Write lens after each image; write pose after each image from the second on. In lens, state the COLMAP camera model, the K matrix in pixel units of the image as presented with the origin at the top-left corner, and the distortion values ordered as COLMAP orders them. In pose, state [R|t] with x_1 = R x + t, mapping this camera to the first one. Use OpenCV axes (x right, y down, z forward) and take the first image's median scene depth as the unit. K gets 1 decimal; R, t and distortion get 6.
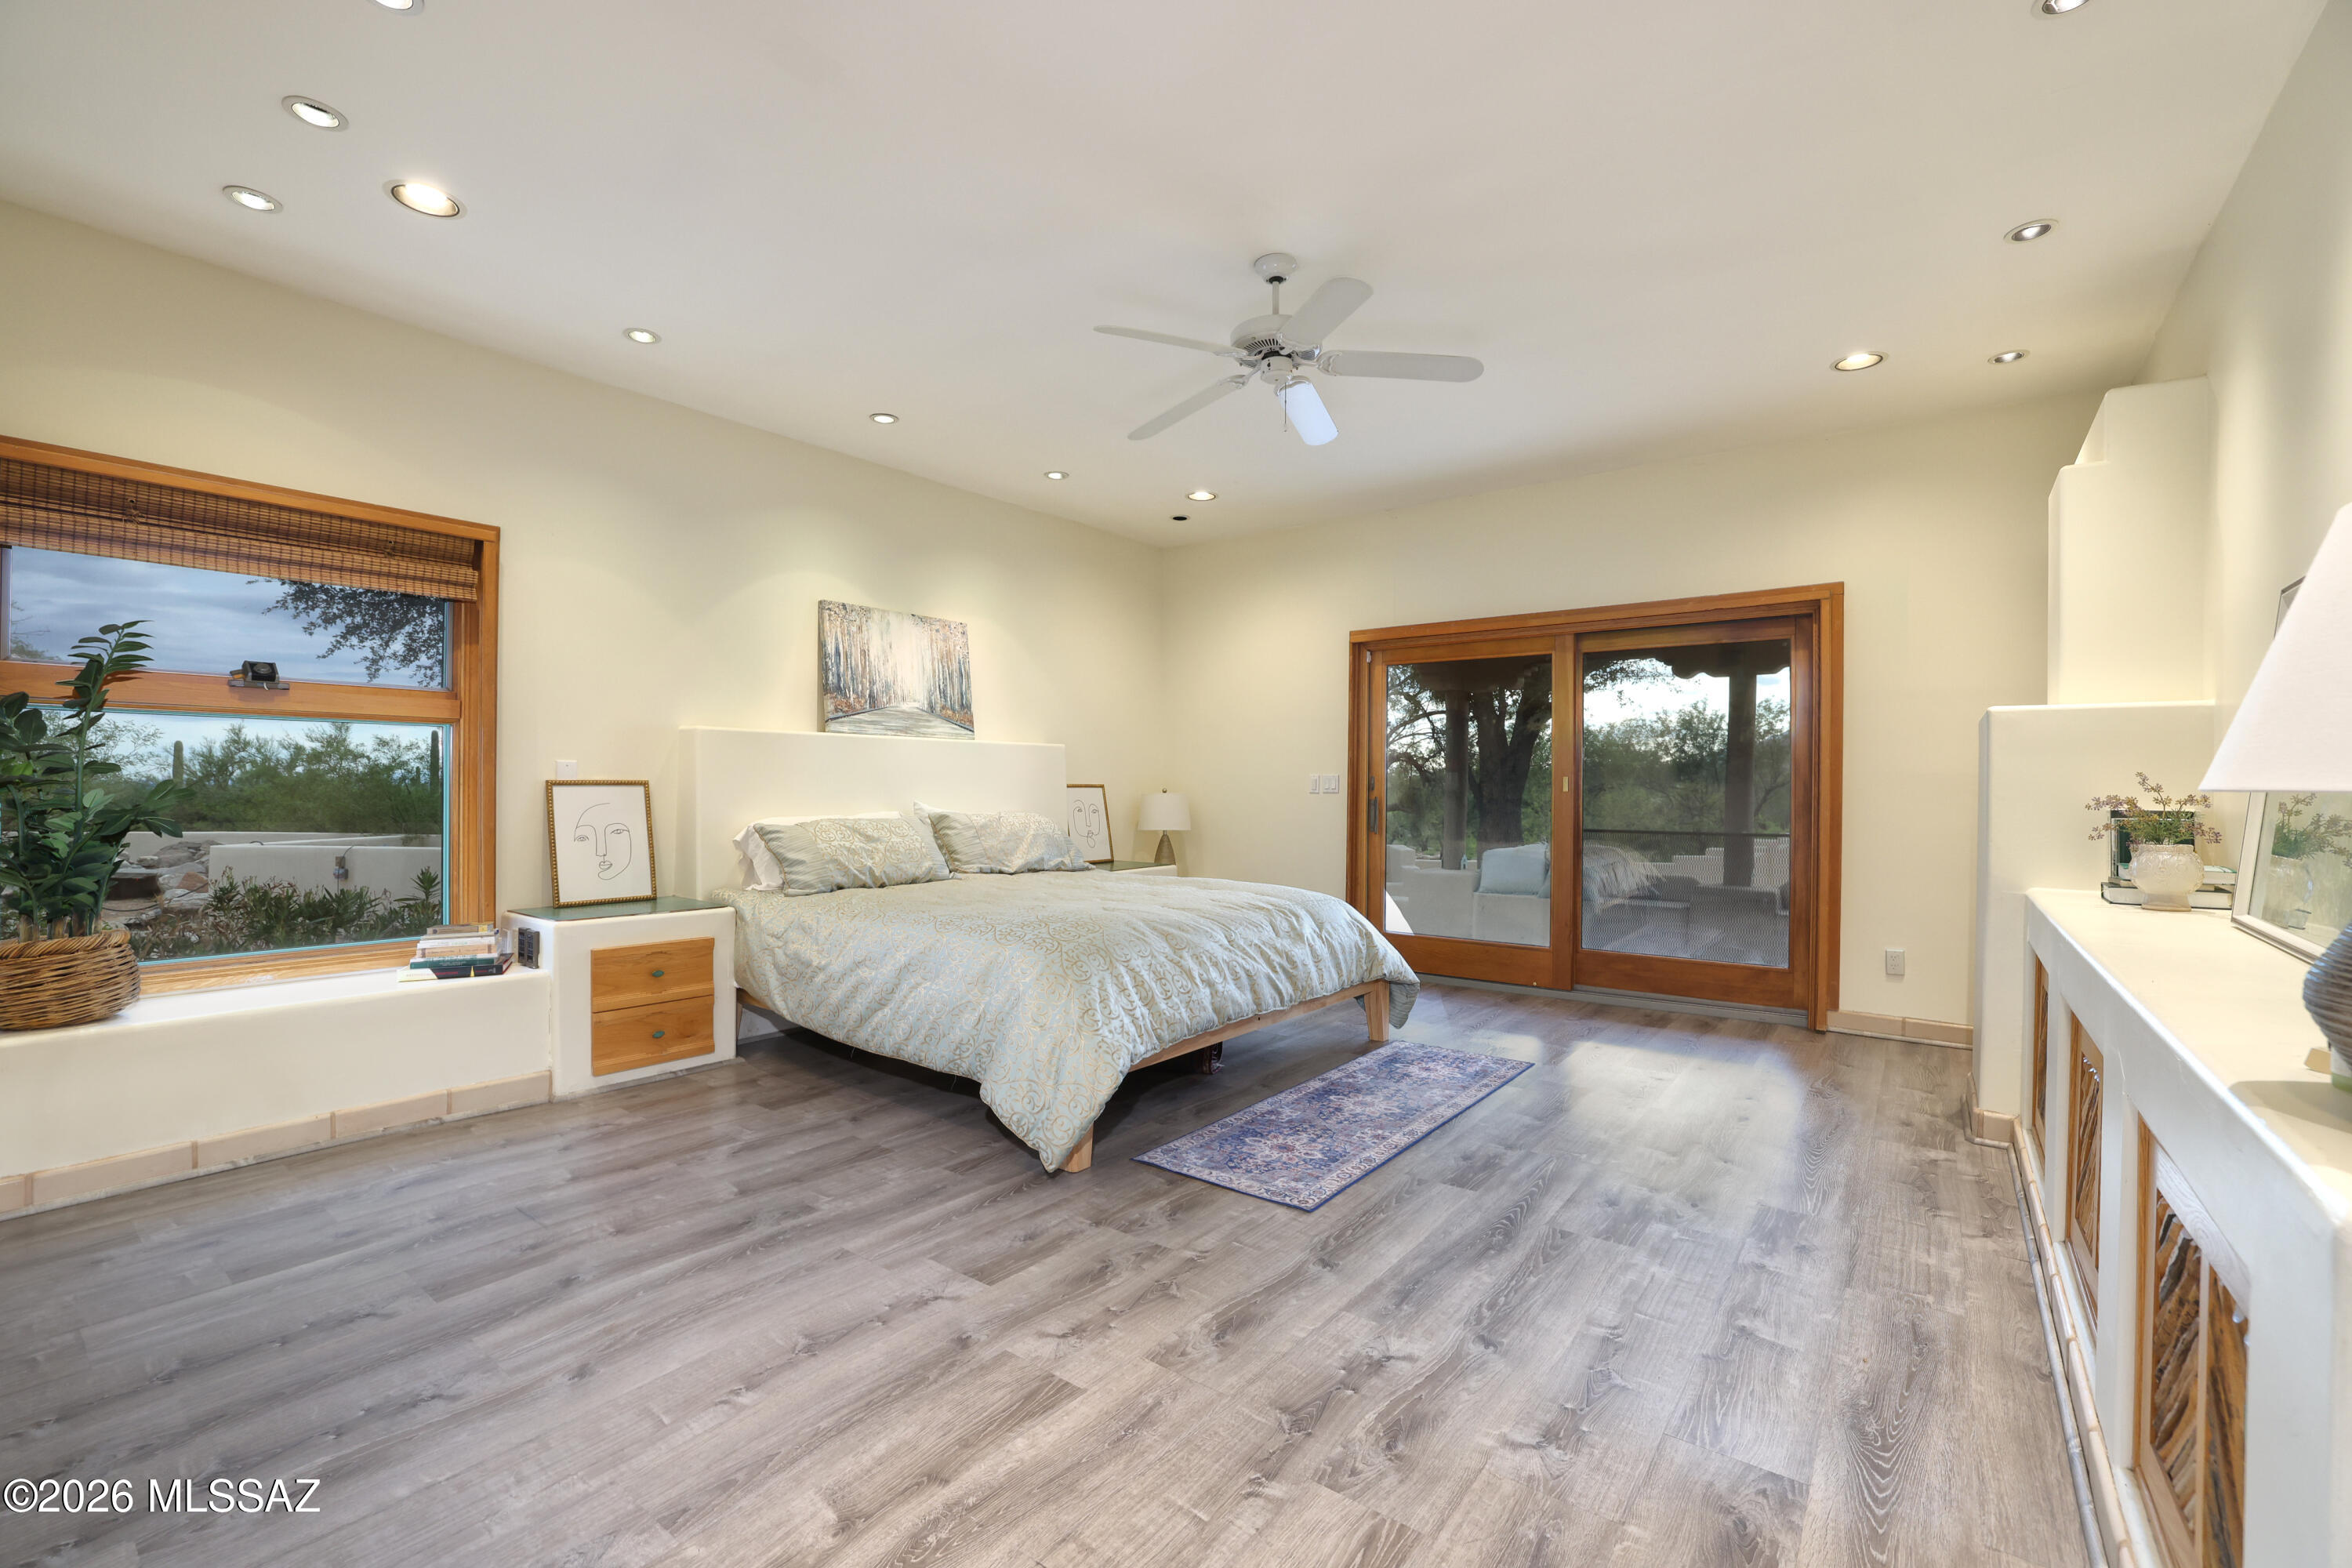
lens RADIAL K [[1008.2, 0, 1172.1], [0, 1008.2, 794.4], [0, 0, 1]] dist [-0.032457, 0.002984]
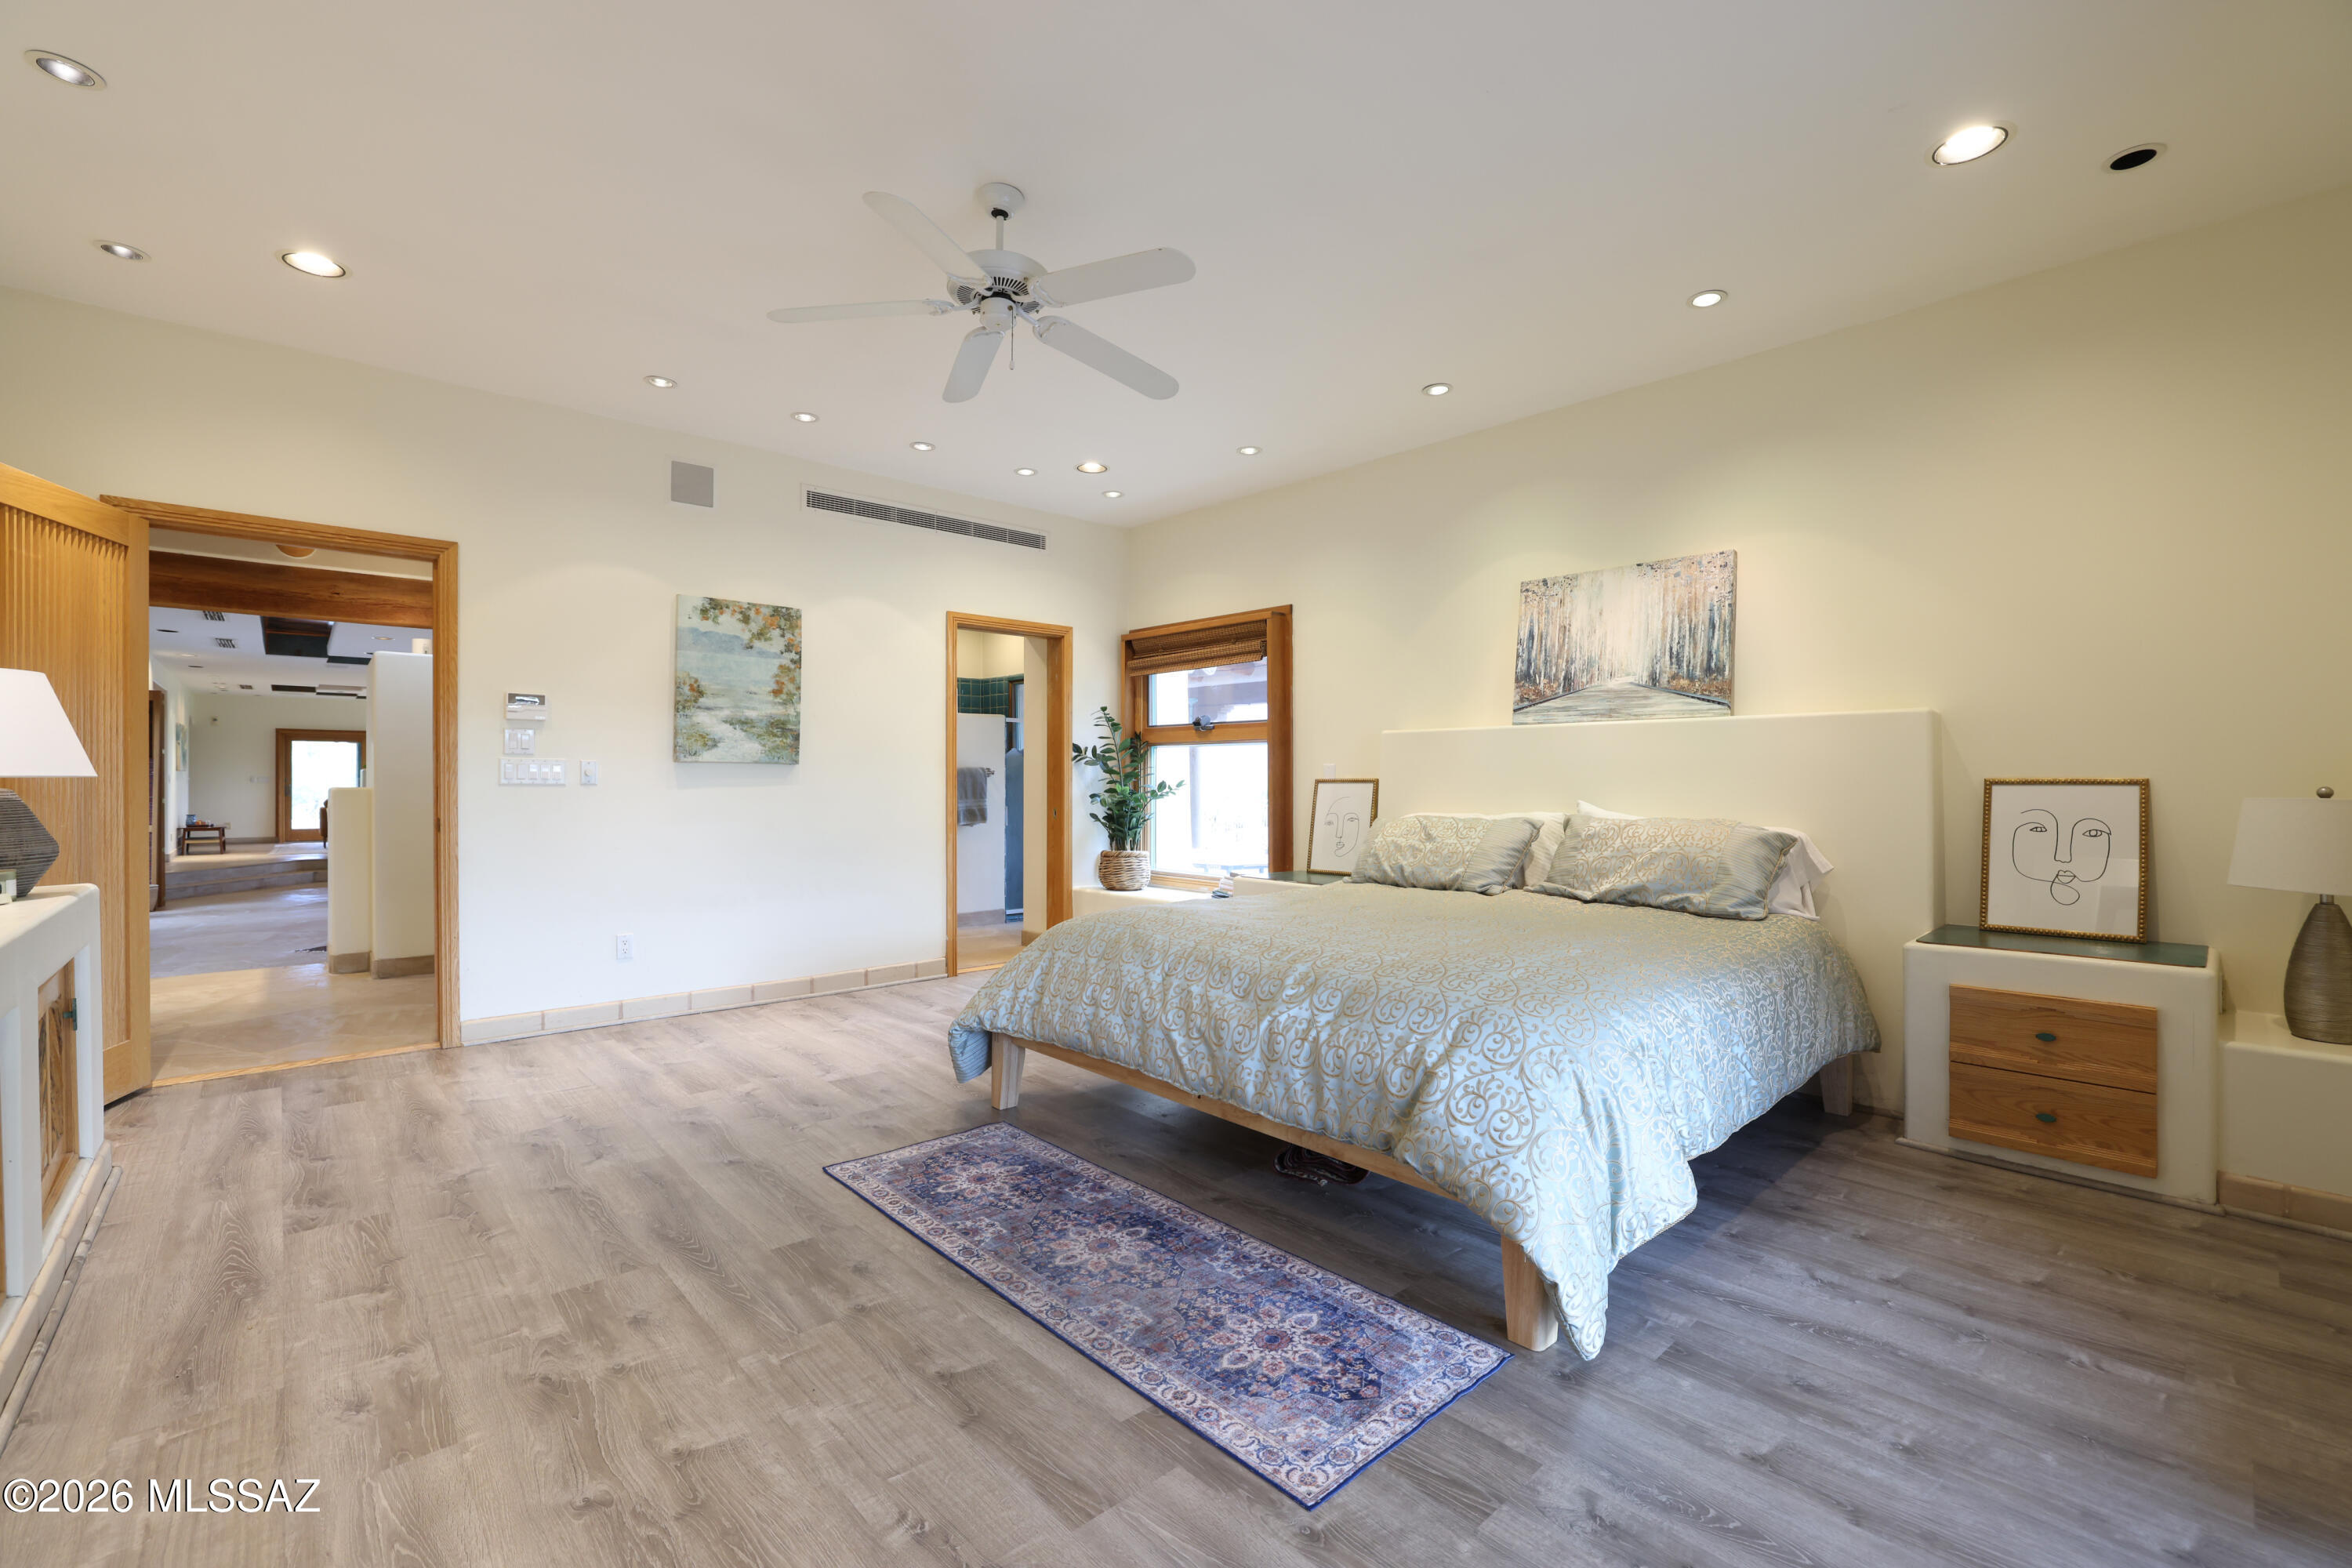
lens RADIAL K [[1008.2, 0, 1185.7], [0, 1008.2, 787.7], [0, 0, 1]] dist [-0.032457, 0.002984]
pose [[-0.172692, -0.004261, -0.984967, 0.863551], [-0.012490, 0.999920, -0.002136, 0.002204], [0.984897, 0.011933, -0.172731, 1.194307]]
